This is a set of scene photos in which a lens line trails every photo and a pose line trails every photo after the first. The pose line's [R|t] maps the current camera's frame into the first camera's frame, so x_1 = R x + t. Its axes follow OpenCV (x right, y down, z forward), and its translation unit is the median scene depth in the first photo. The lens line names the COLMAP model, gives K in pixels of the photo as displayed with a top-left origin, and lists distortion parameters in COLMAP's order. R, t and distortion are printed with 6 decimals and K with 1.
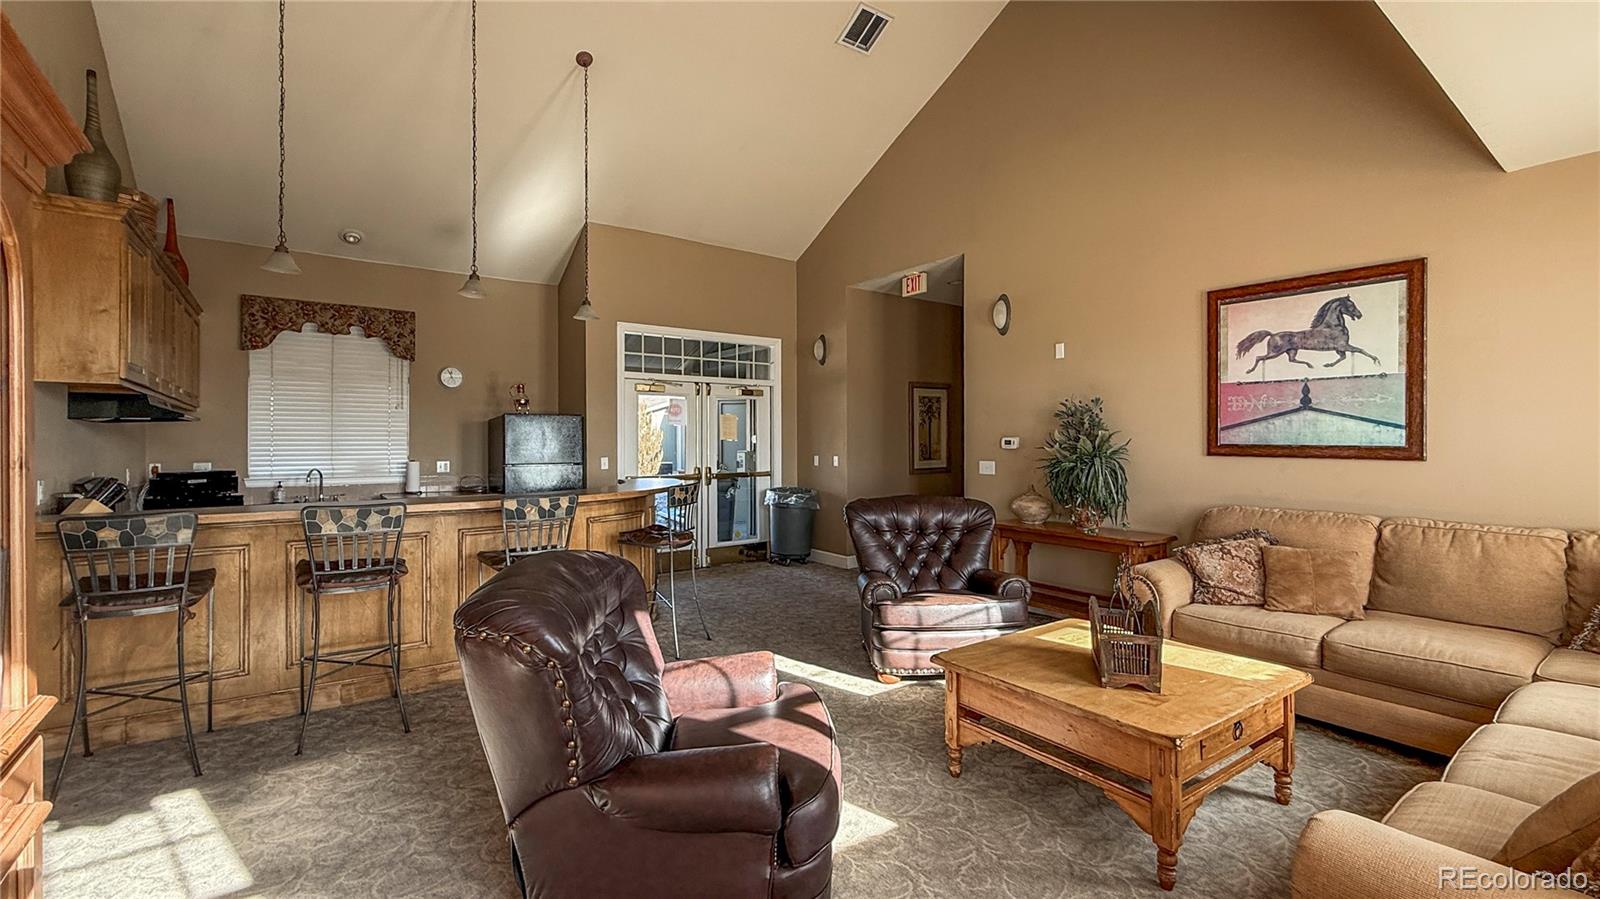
lens RADIAL K [[688.0, 0, 795.8], [0, 688.0, 441.2], [0, 0, 1]] dist [0.001418, -0.000079]
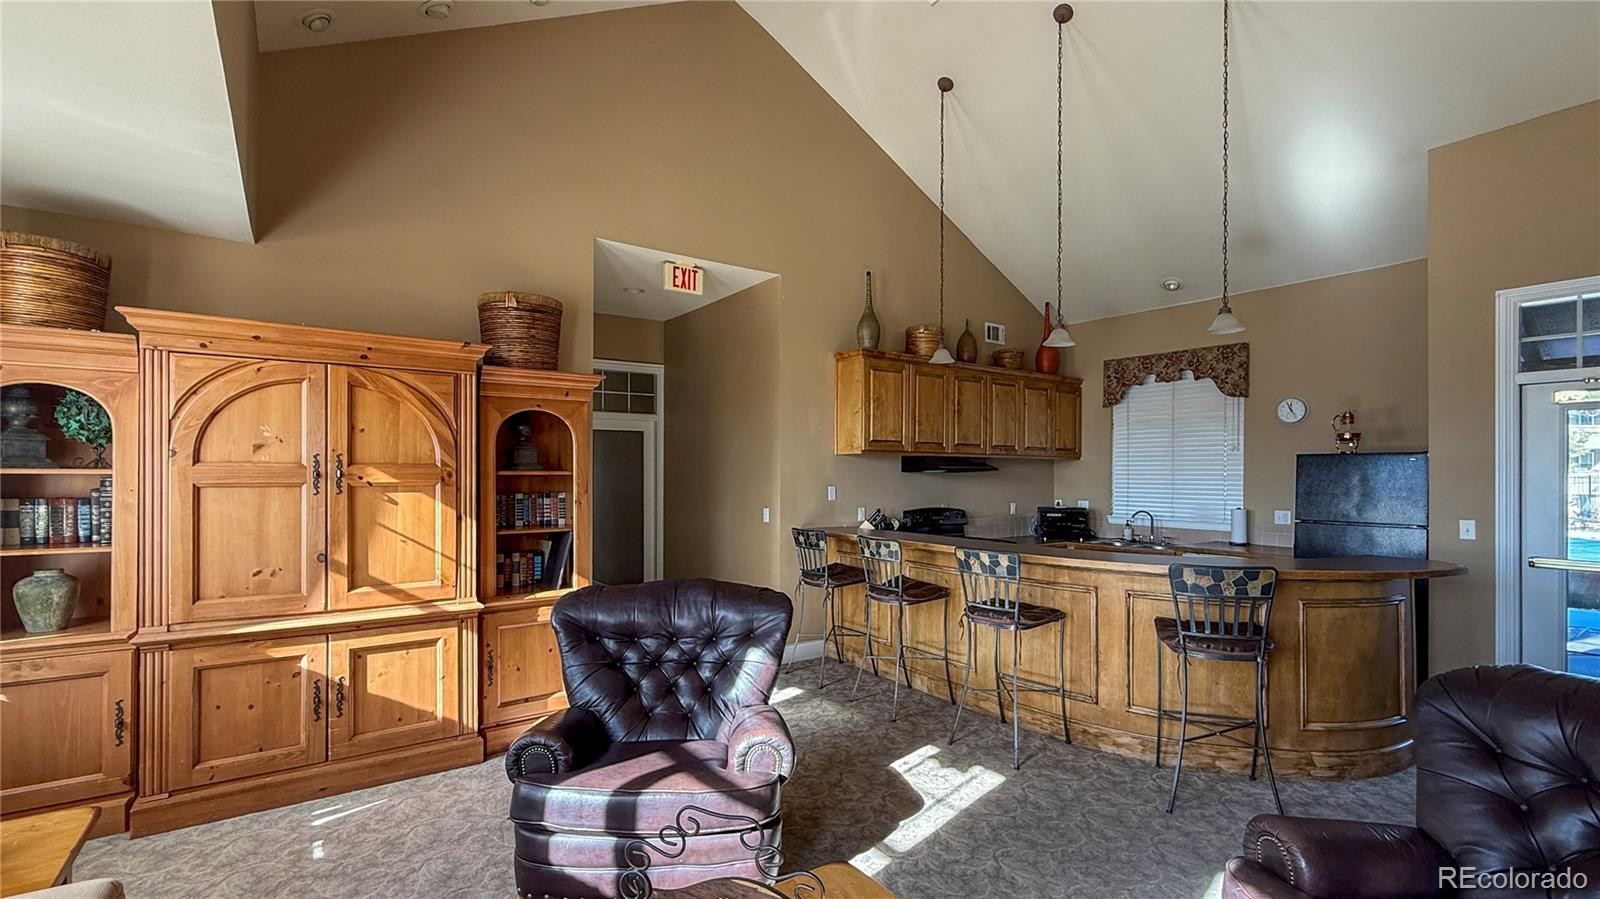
lens RADIAL K [[688.0, 0, 769.8], [0, 688.0, 472.7], [0, 0, 1]] dist [0.001418, -0.000079]
pose [[-0.026506, 0.002249, -0.999646, 0.379998], [-0.000521, 0.999997, 0.002263, -0.020920], [0.999649, 0.000580, -0.026505, 0.430475]]
